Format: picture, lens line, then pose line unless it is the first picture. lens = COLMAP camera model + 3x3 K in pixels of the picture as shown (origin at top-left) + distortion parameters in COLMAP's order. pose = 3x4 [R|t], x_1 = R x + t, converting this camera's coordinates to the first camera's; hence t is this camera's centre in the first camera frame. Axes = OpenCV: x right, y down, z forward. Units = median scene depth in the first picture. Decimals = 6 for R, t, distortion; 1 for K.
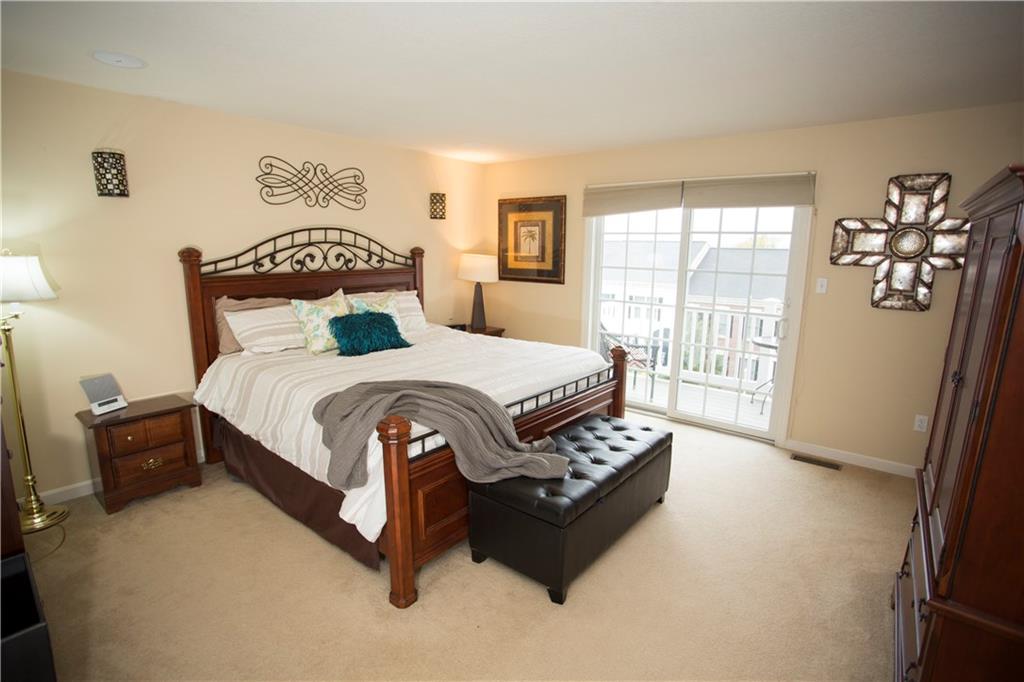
lens RADIAL K [[494.8, 0, 512.0], [0, 494.8, 341.0], [0, 0, 1]] dist [-0.073659, 0.033746]
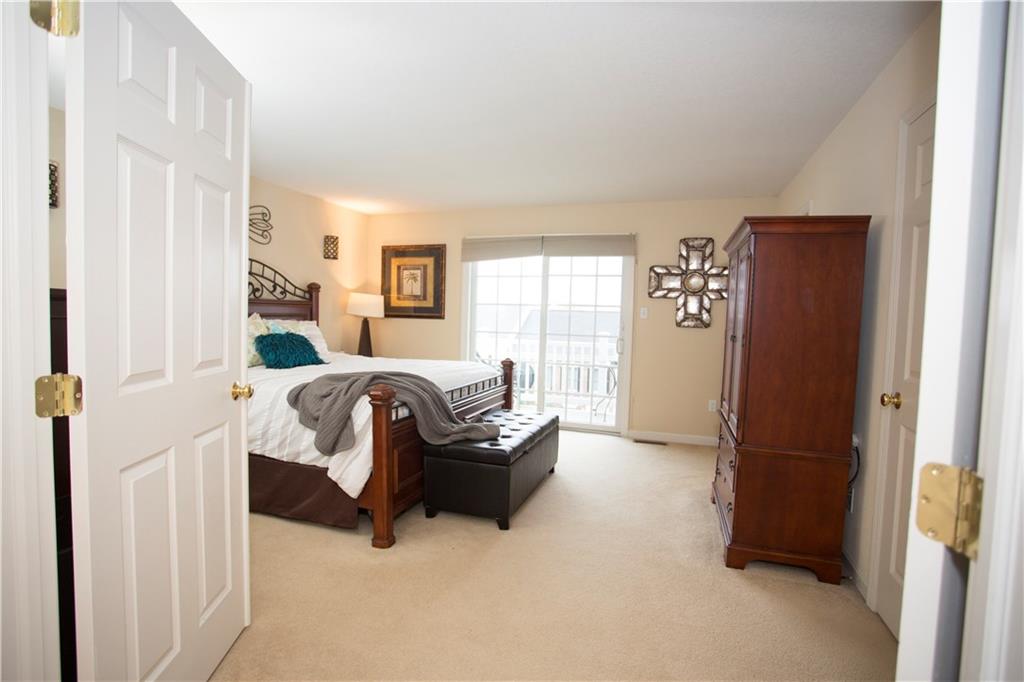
lens RADIAL K [[494.8, 0, 512.0], [0, 494.8, 341.0], [0, 0, 1]] dist [-0.073659, 0.033746]
pose [[0.939711, -0.005471, 0.341927, -0.205888], [0.049260, 0.991610, -0.119513, 0.119259], [-0.338404, 0.129151, 0.932096, -0.186878]]
